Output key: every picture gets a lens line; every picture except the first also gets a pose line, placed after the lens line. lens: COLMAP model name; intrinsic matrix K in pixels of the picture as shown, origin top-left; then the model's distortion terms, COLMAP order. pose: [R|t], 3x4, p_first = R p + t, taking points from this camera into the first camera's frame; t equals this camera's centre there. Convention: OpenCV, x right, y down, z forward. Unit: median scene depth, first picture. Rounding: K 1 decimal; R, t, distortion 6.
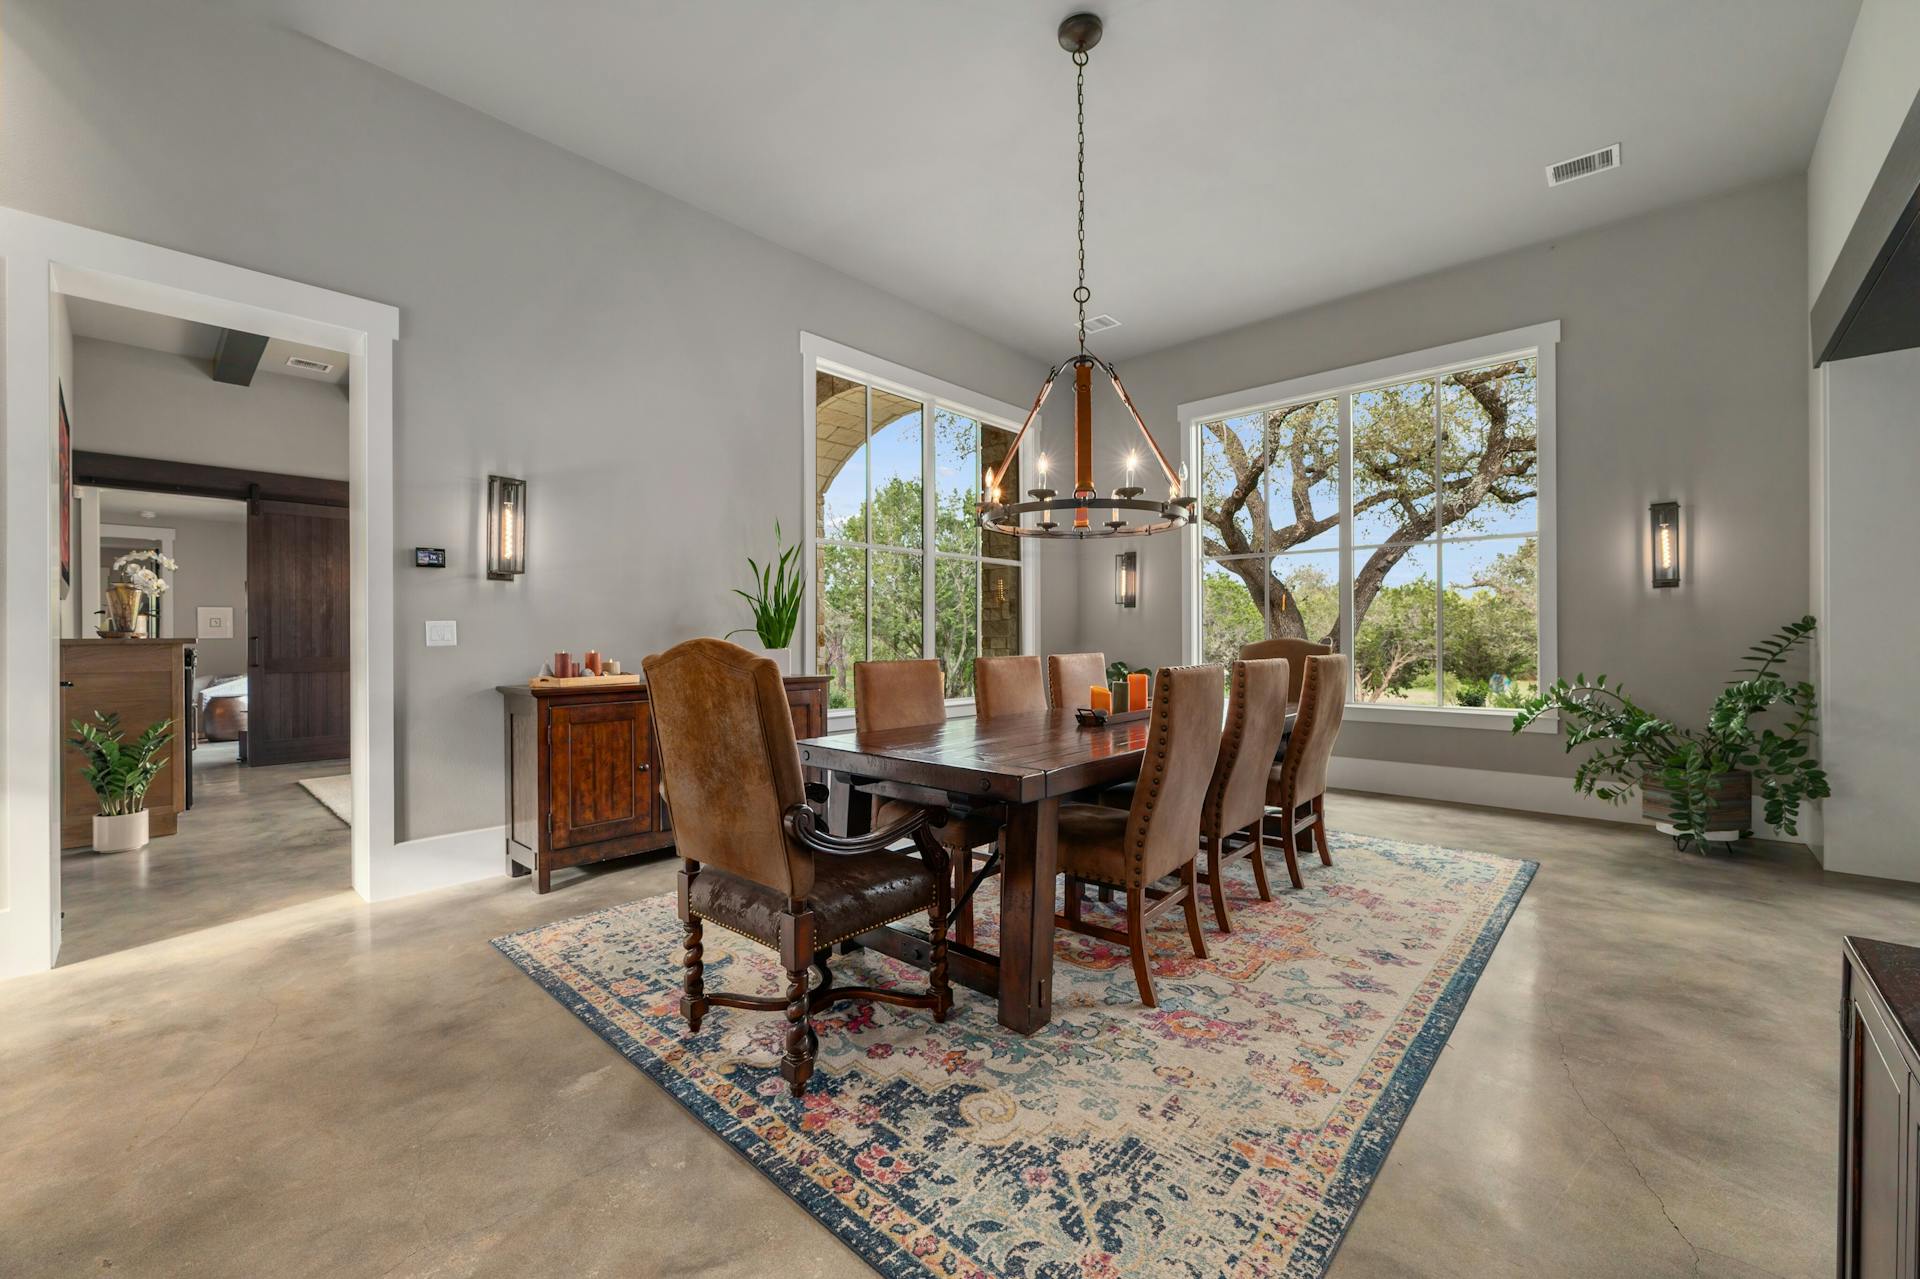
lens RADIAL K [[765.1, 0, 967.7], [0, 765.1, 635.6], [0, 0, 1]] dist [-0.002920, -0.000075]
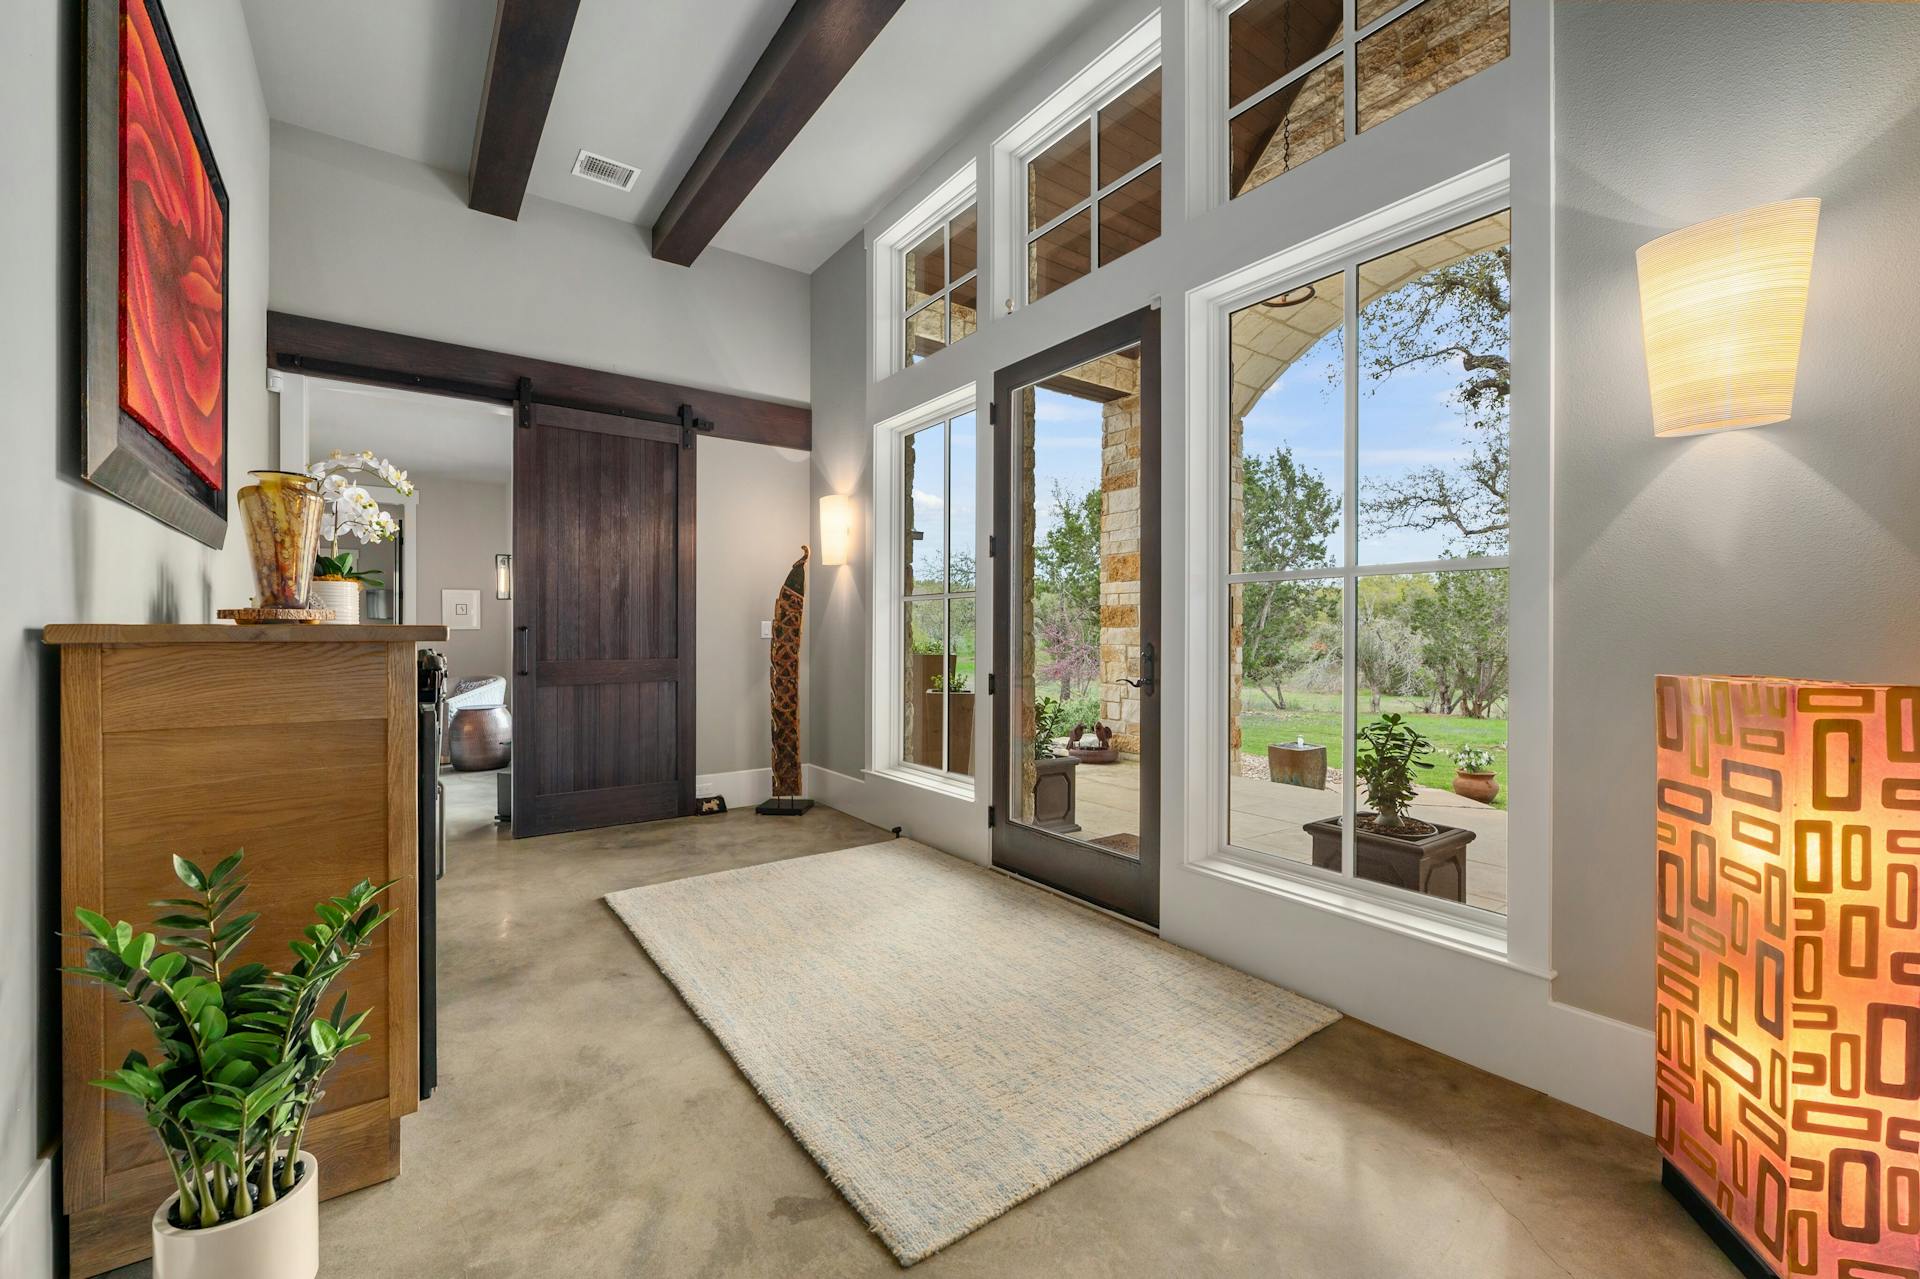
lens RADIAL K [[765.1, 0, 951.4], [0, 765.1, 631.7], [0, 0, 1]] dist [-0.002920, -0.000075]
pose [[0.979890, 0.007366, -0.199400, -0.466522], [-0.007264, 0.999973, 0.001243, 0.002633], [0.199404, 0.000230, 0.979917, 0.458866]]
